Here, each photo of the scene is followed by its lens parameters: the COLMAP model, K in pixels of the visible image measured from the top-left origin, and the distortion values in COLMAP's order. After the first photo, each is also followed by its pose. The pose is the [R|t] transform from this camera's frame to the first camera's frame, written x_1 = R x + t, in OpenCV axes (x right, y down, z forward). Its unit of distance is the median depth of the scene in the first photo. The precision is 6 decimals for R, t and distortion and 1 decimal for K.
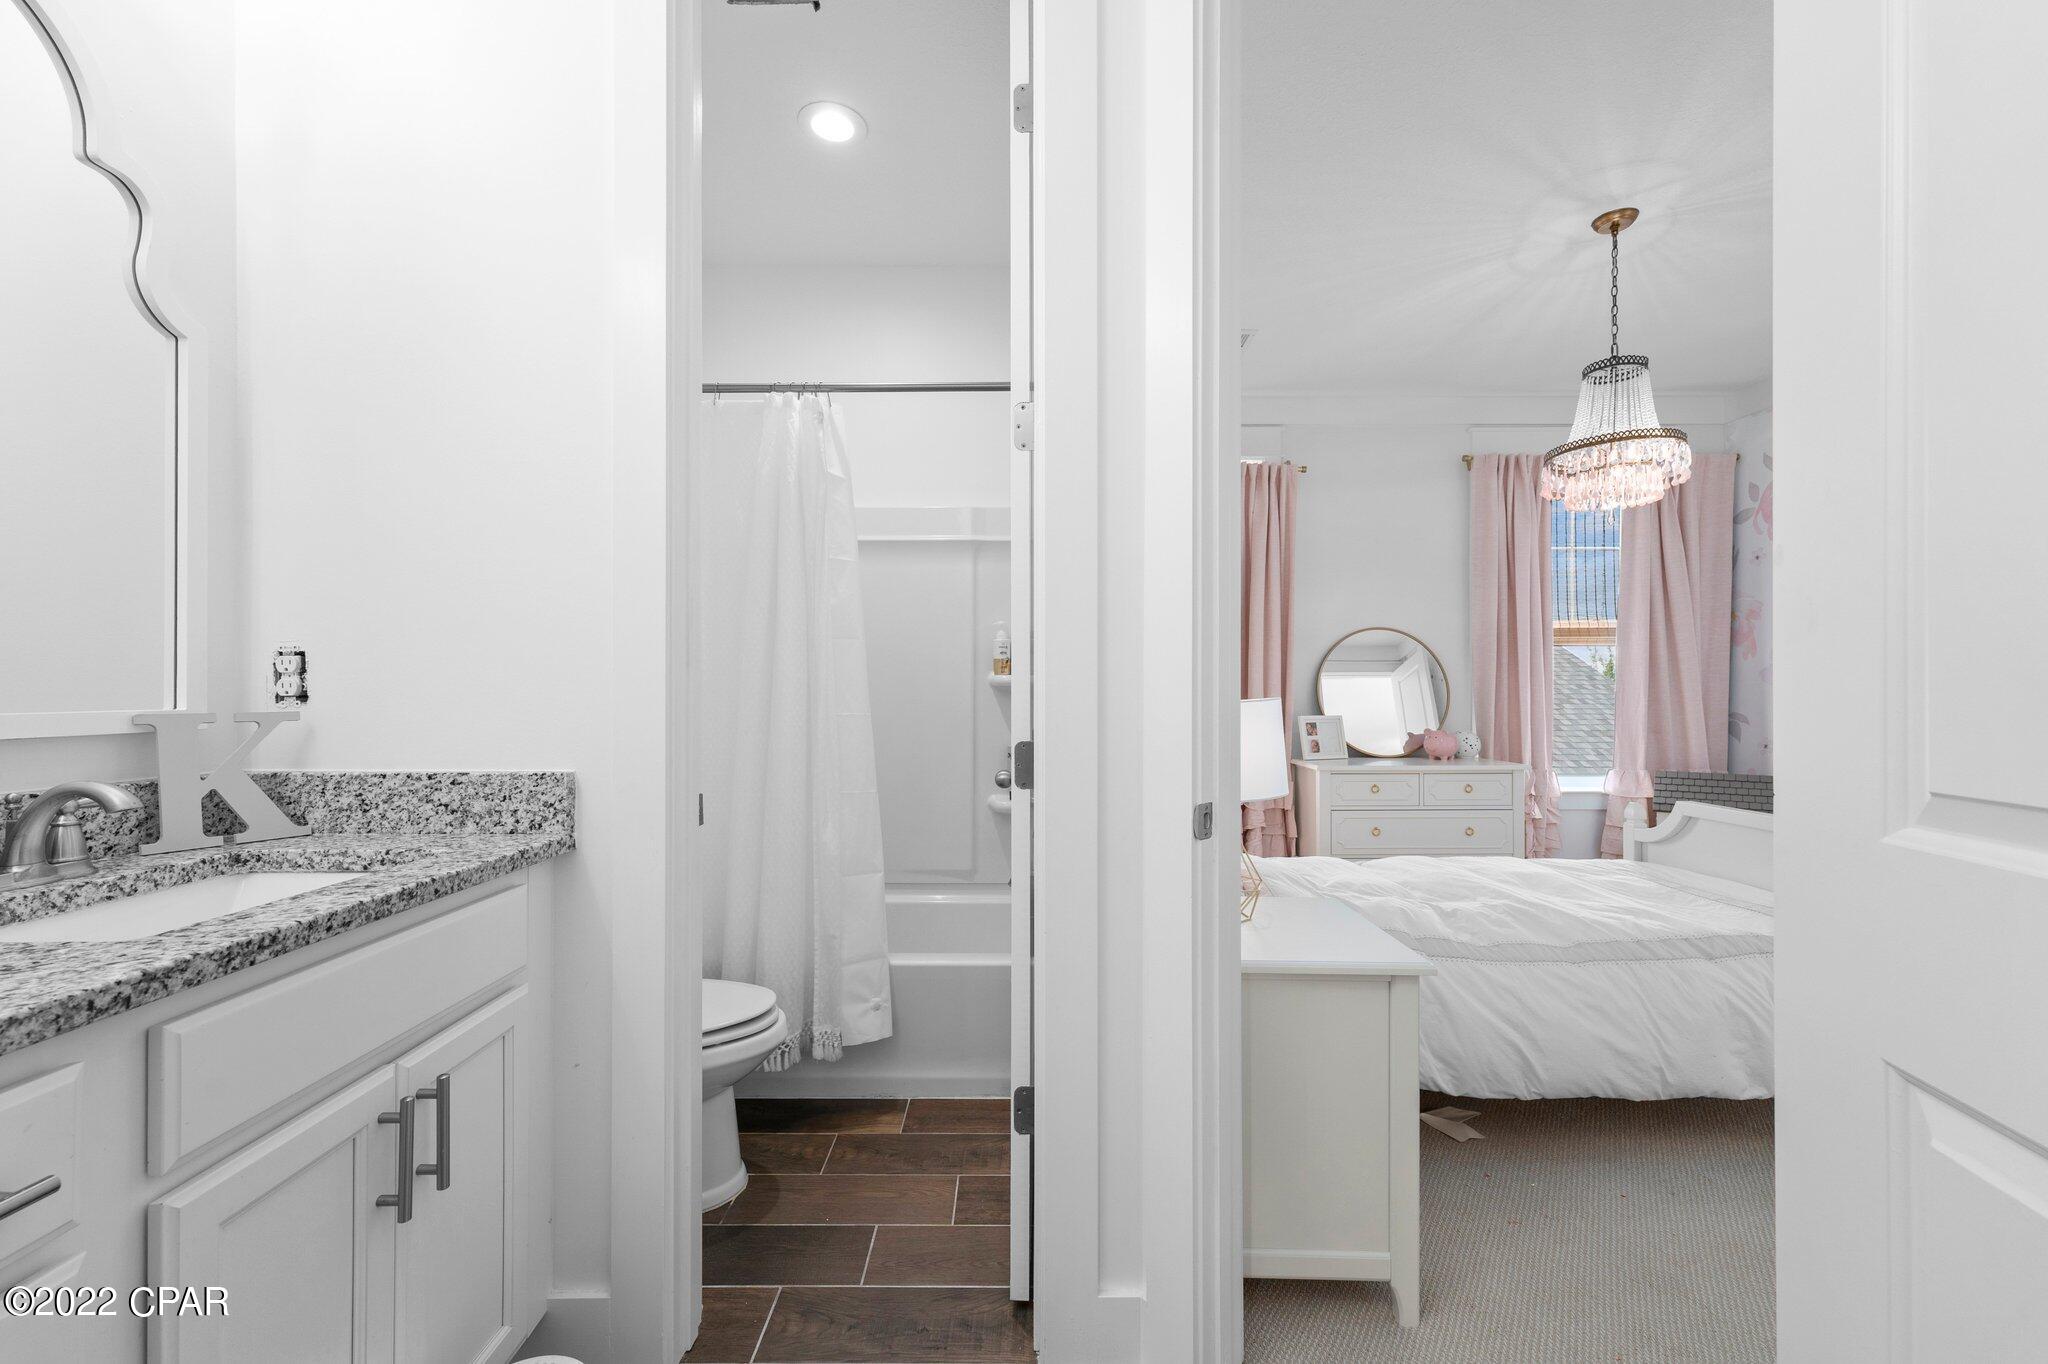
lens RADIAL K [[835.8, 0, 1016.1], [0, 835.8, 685.5], [0, 0, 1]] dist [-0.001982, -0.000073]
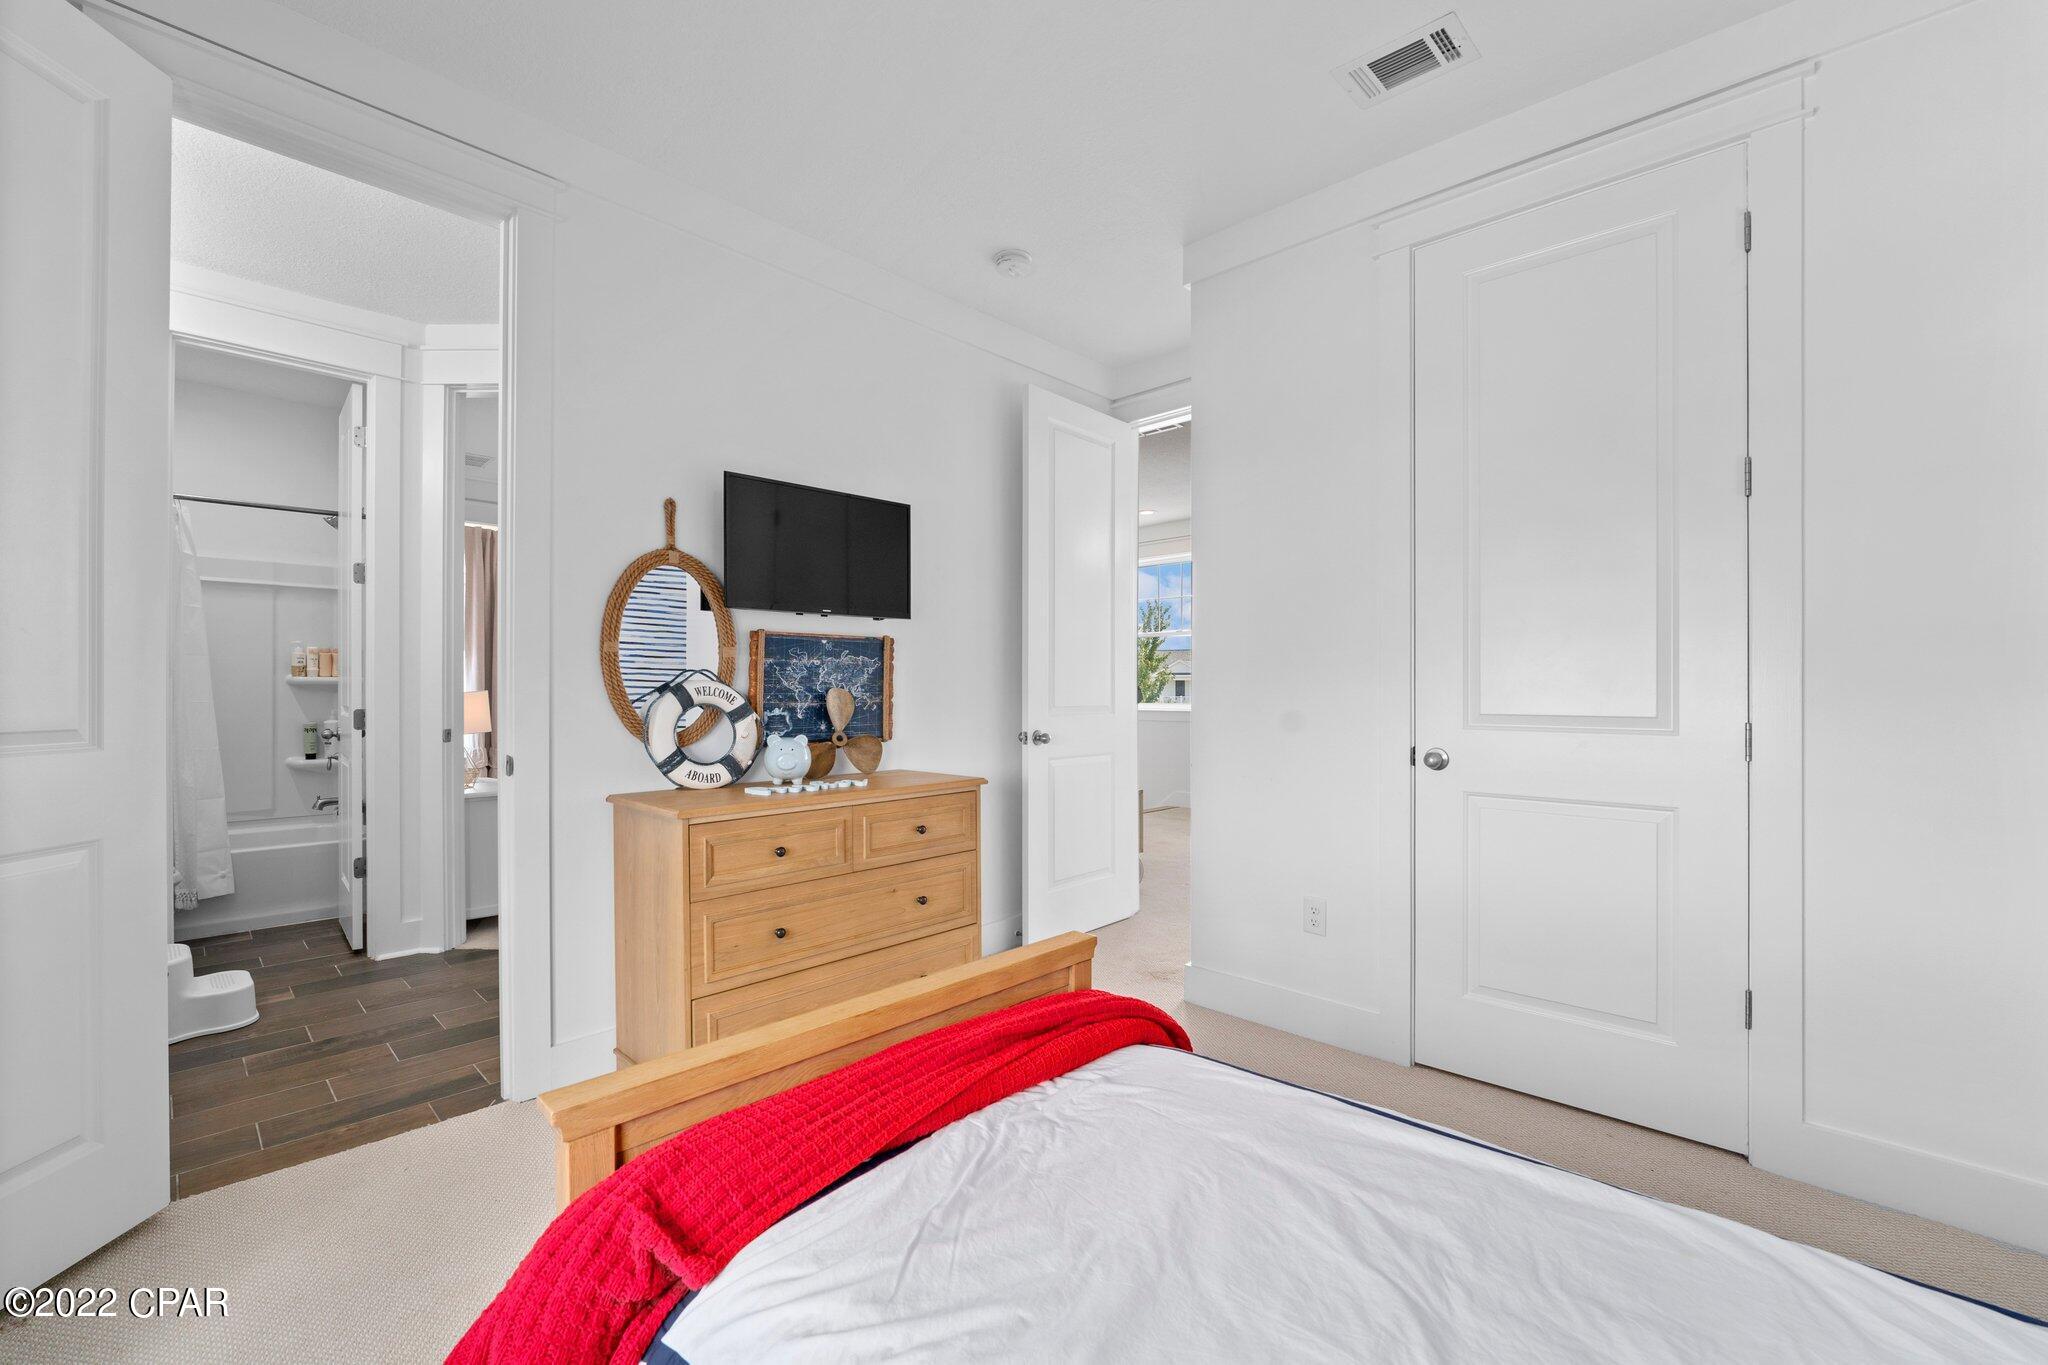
lens RADIAL K [[835.8, 0, 1009.8], [0, 835.8, 686.8], [0, 0, 1]] dist [-0.001982, -0.000073]
pose [[0.706254, 0.004641, 0.707943, -0.238994], [-0.007645, 0.999970, 0.001072, -0.008645], [-0.707917, -0.006170, 0.706269, -1.298213]]
